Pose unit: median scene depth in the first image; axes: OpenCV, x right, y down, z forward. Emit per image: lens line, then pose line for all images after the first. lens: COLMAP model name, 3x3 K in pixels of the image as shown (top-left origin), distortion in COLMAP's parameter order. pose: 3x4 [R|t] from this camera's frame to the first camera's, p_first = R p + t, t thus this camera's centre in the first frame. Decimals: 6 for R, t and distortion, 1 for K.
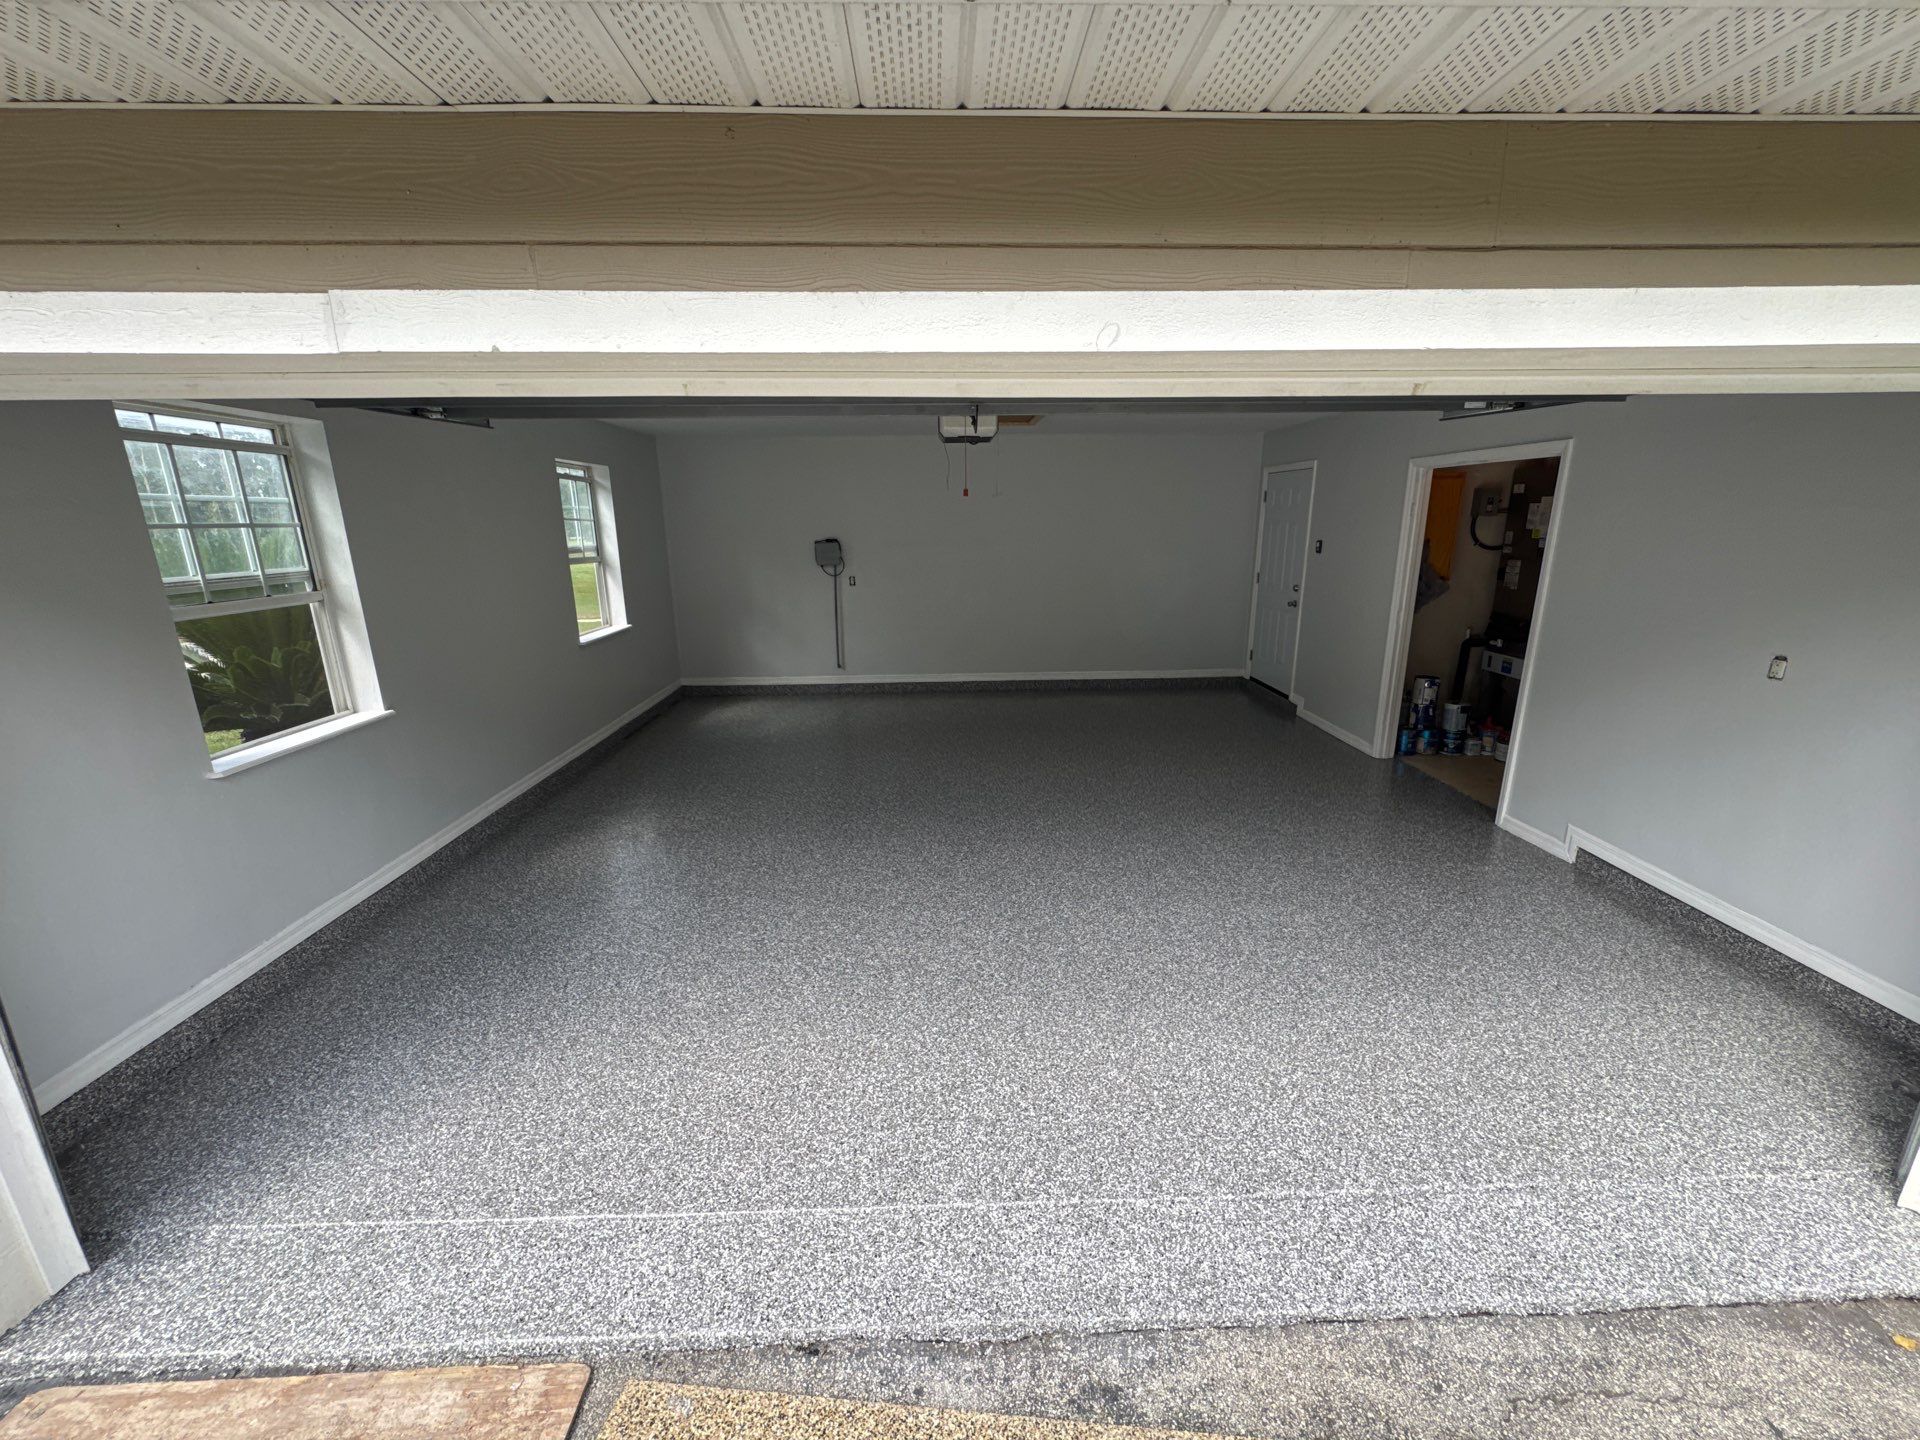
lens RADIAL K [[767.7, 0, 958.2], [0, 767.7, 714.9], [0, 0, 1]] dist [-0.002472, 0.000627]
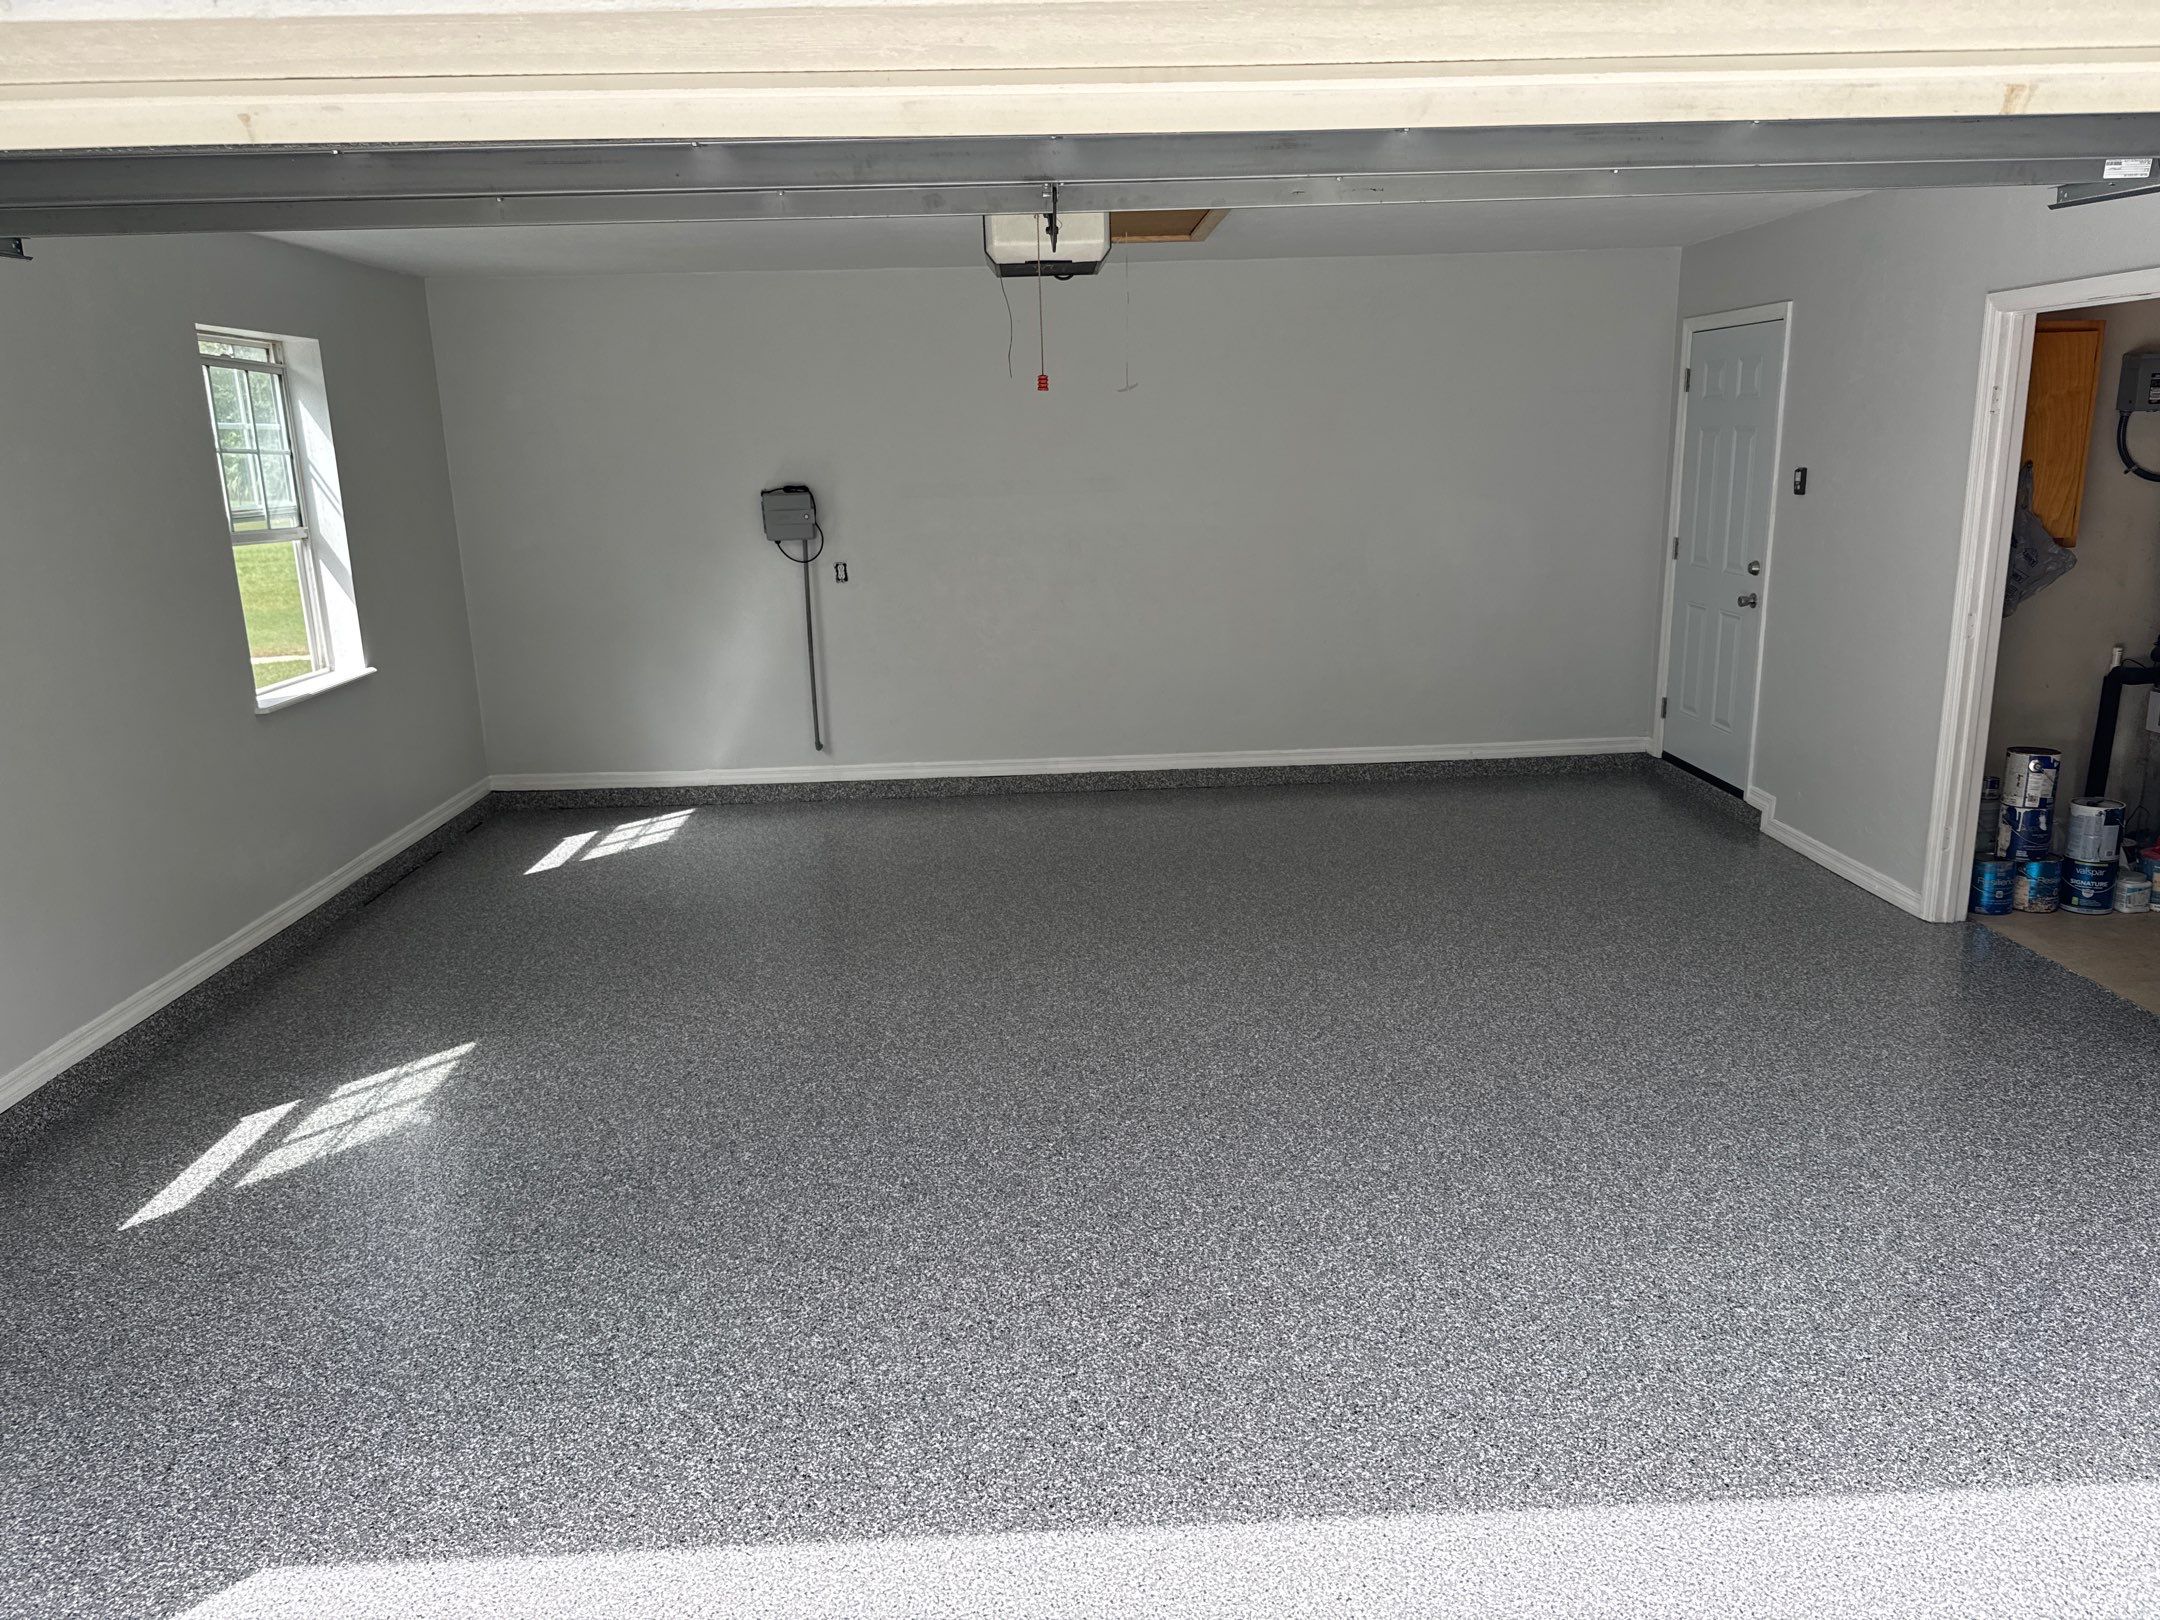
lens RADIAL K [[1523.1, 0, 1087.2], [0, 1523.1, 816.9], [0, 0, 1]] dist [0.034866, -0.039615]
pose [[0.999855, -0.016970, -0.001444, 0.039612], [0.016958, 0.999821, -0.008393, -0.016015], [0.001586, 0.008367, 0.999964, 0.074956]]
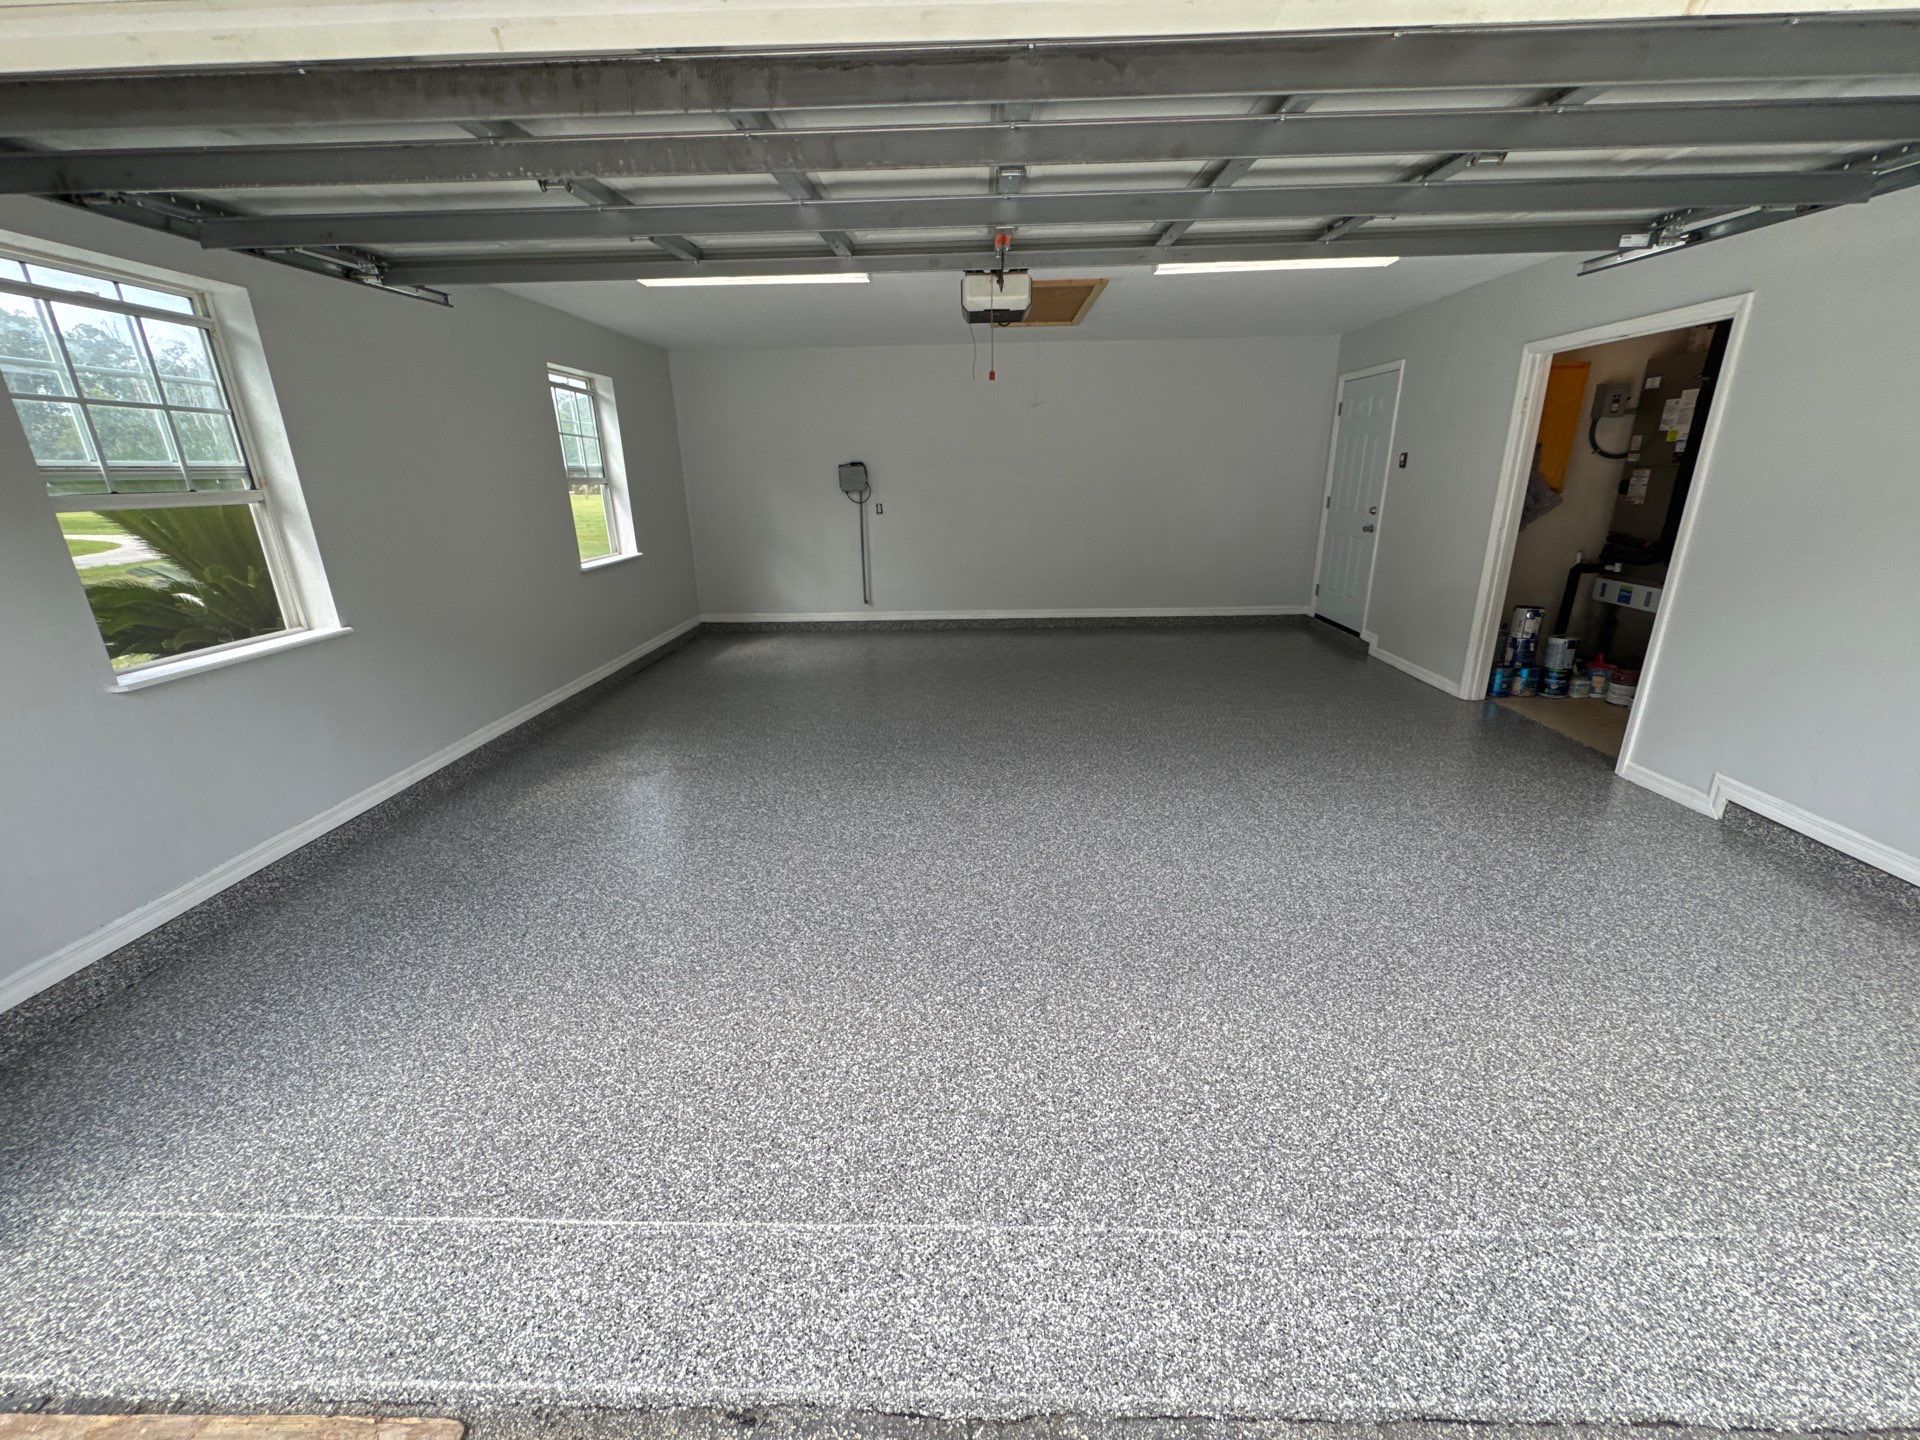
lens RADIAL K [[767.7, 0, 958.3], [0, 767.7, 713.0], [0, 0, 1]] dist [-0.002472, 0.000627]
pose [[0.998274, 0.009527, -0.057947, 0.029931], [-0.006205, 0.998341, 0.057242, 0.041560], [0.058396, -0.056784, 0.996677, 0.151121]]
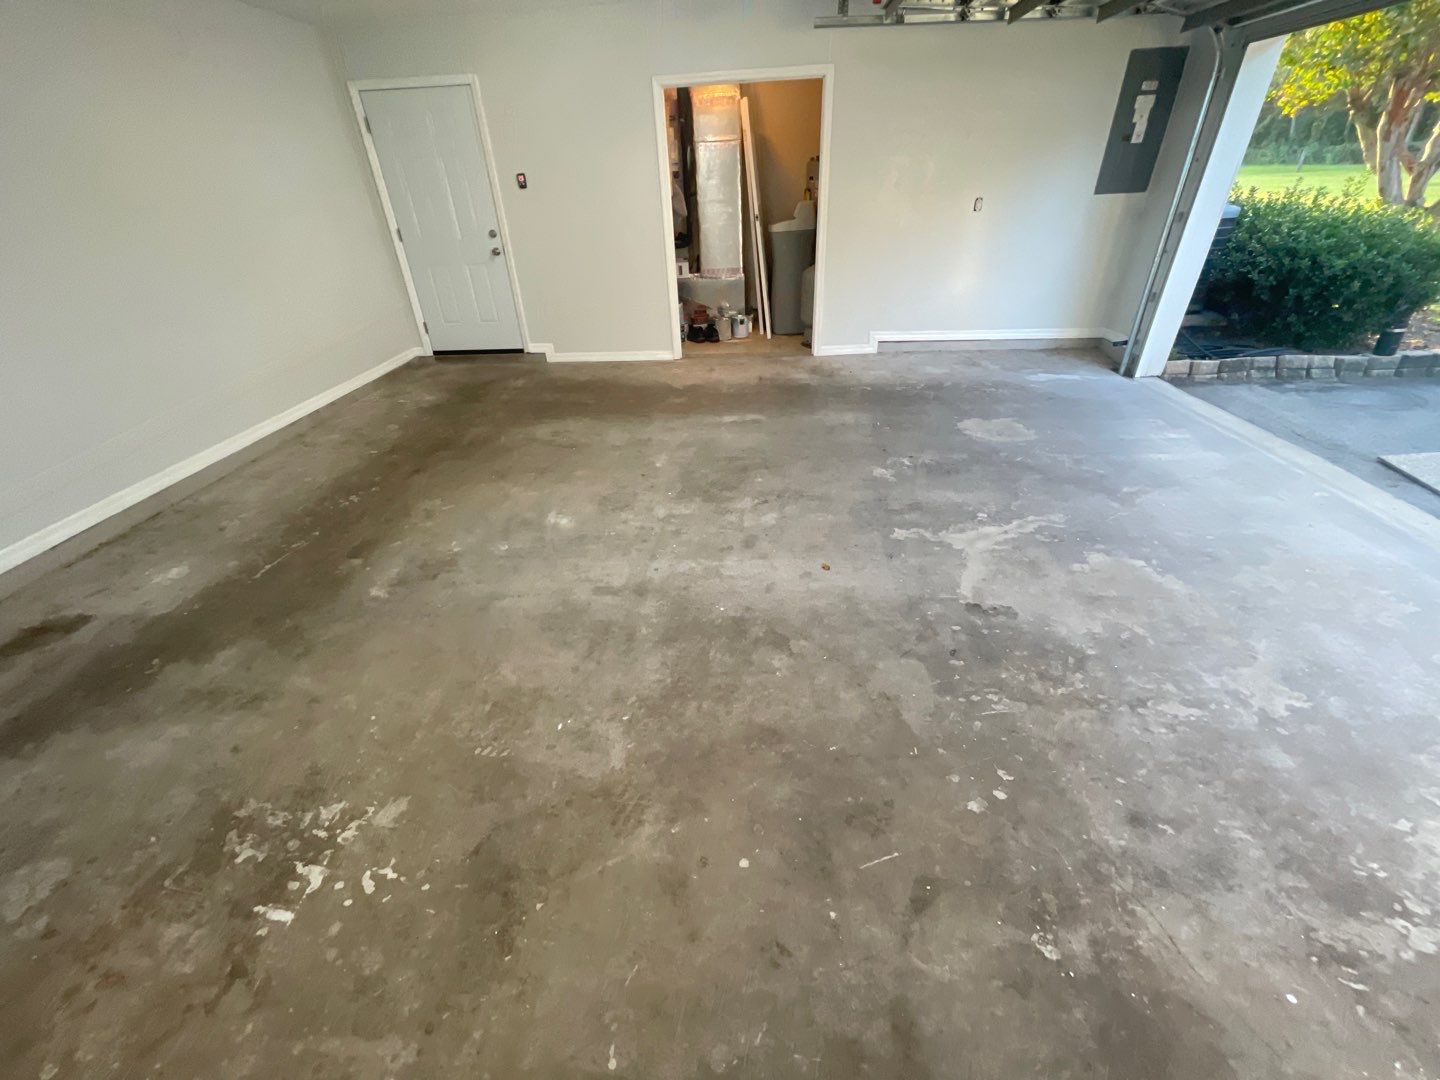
lens RADIAL K [[575.8, 0, 712.4], [0, 575.8, 539.4], [0, 0, 1]] dist [-0.002472, 0.000627]
pose [[0.097320, -0.516789, 0.850563, -0.703634], [0.289842, 0.832293, 0.472525, -0.216191], [-0.952114, 0.200543, 0.230786, 1.307599]]
